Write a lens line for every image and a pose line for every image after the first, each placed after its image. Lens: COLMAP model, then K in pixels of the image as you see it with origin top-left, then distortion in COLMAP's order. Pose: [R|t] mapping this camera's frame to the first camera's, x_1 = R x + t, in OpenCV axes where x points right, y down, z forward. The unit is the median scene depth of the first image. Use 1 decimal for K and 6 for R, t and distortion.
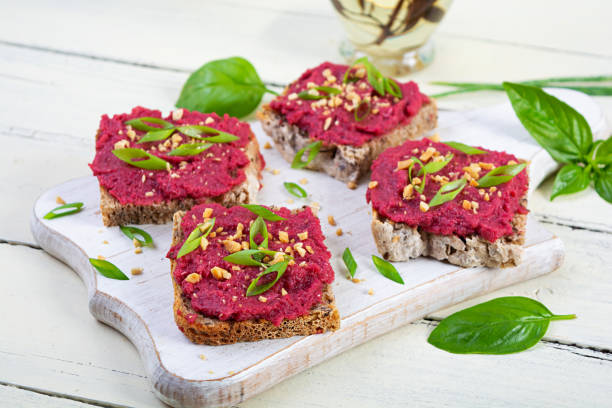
lens RADIAL K [[1341.8, 0, 305.3], [0, 1341.8, 205.1], [0, 0, 1]] dist [-0.014962, 0.151140]
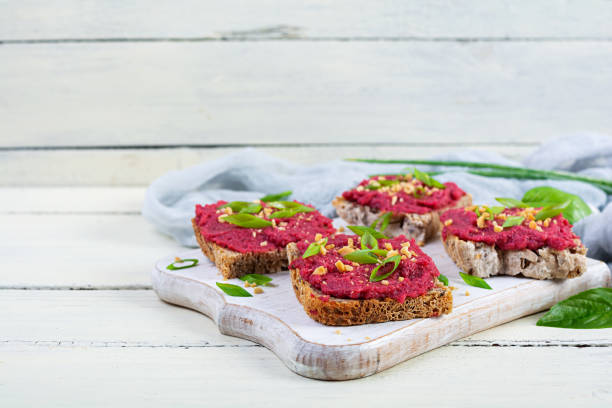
lens RADIAL K [[940.4, 0, 305.9], [0, 940.4, 203.5], [0, 0, 1]] dist [-0.043518, 0.049330]
pose [[0.995041, -0.033322, 0.093722, -0.157138], [0.064561, 0.933138, -0.353673, 0.262146], [-0.075670, 0.357970, 0.930662, 0.232822]]
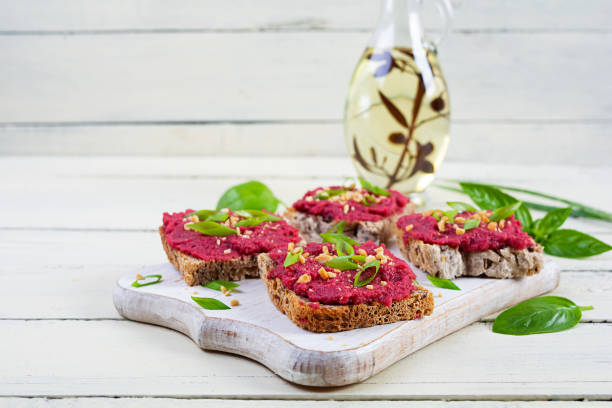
lens RADIAL K [[940.4, 0, 305.9], [0, 940.4, 203.5], [0, 0, 1]] dist [-0.043518, 0.049330]
pose [[0.965154, -0.064805, 0.253529, -0.260574], [0.155773, 0.920774, -0.357645, 0.260480], [-0.210266, 0.384675, 0.898784, 0.253091]]
